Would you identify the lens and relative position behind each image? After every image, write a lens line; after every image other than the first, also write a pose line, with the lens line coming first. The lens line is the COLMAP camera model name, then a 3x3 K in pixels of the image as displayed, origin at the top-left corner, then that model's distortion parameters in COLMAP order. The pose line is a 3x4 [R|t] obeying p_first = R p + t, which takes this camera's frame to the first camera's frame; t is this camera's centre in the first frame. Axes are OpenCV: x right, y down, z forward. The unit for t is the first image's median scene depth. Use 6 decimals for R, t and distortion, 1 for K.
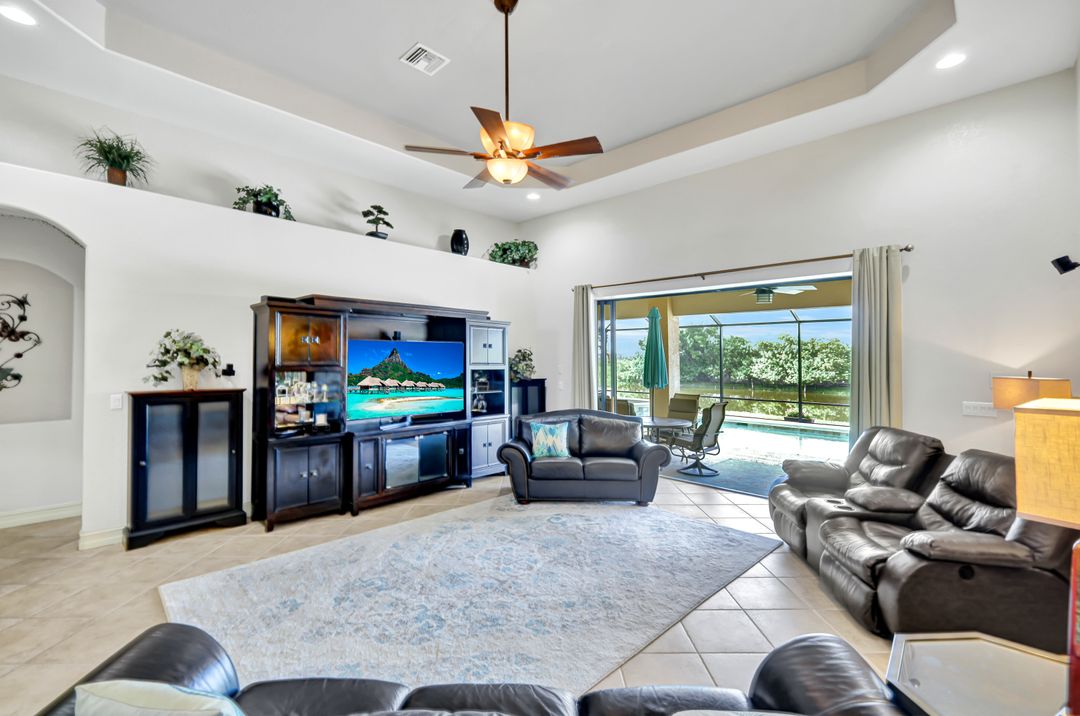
lens RADIAL K [[472.6, 0, 554.5], [0, 472.6, 359.9], [0, 0, 1]] dist [0.009334, -0.001659]
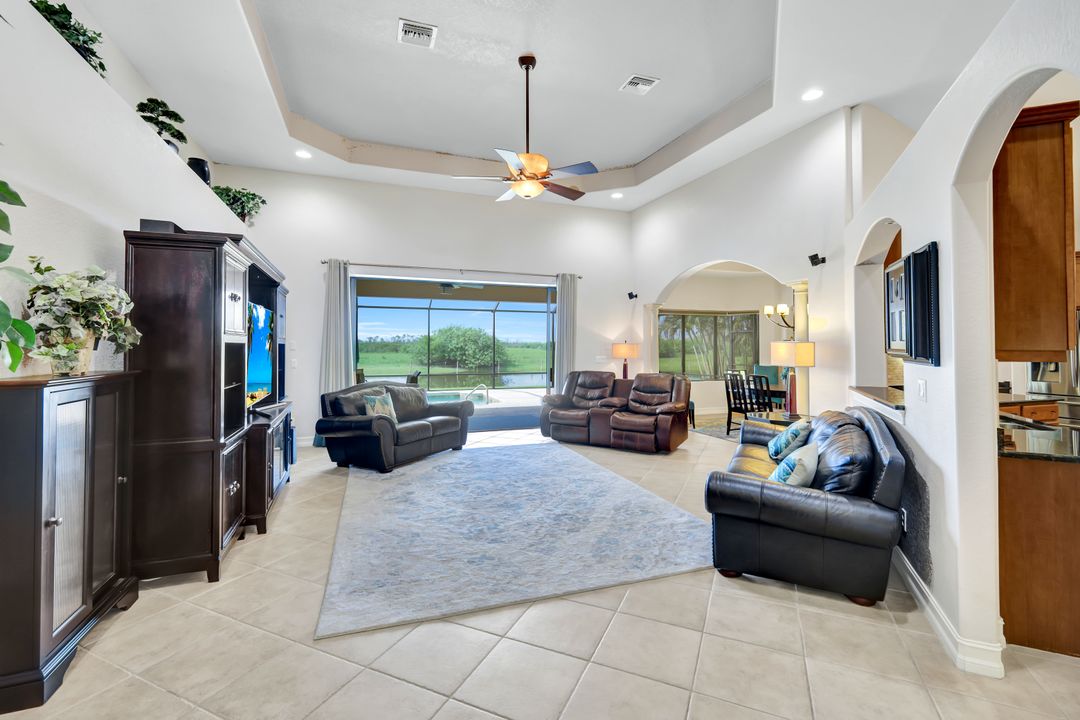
lens RADIAL K [[472.6, 0, 558.2], [0, 472.6, 329.7], [0, 0, 1]] dist [0.009334, -0.001659]
pose [[0.418044, 0.027137, 0.908021, -0.864255], [-0.002809, 0.999588, -0.028581, 0.026672], [-0.908423, 0.009397, 0.417948, 0.245187]]
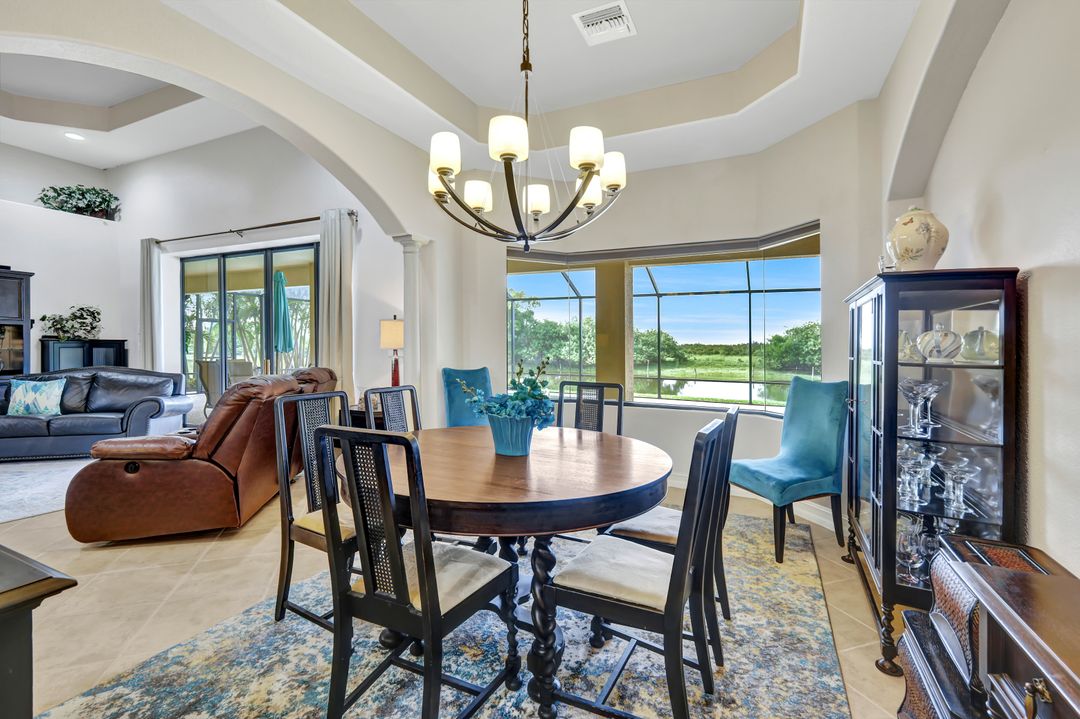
lens RADIAL K [[472.6, 0, 549.5], [0, 472.6, 342.4], [0, 0, 1]] dist [0.009334, -0.001659]
pose [[0.949840, 0.006546, 0.312668, 0.720321], [-0.005052, 0.999972, -0.005587, 0.068508], [-0.312696, 0.003727, 0.949846, -0.216719]]
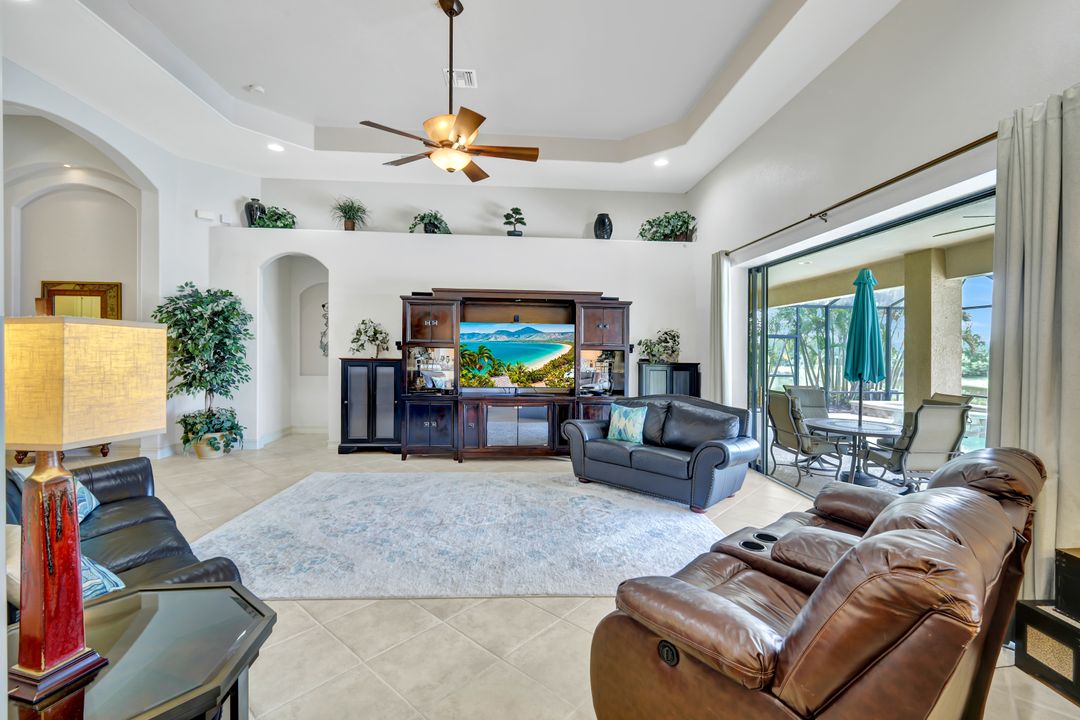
lens RADIAL K [[472.6, 0, 545.2], [0, 472.6, 364.6], [0, 0, 1]] dist [0.009334, -0.001659]
pose [[0.735984, 0.026714, -0.676472, 0.561291], [-0.010240, 0.999546, 0.028332, 0.030276], [0.676922, -0.013925, 0.735923, 0.218554]]
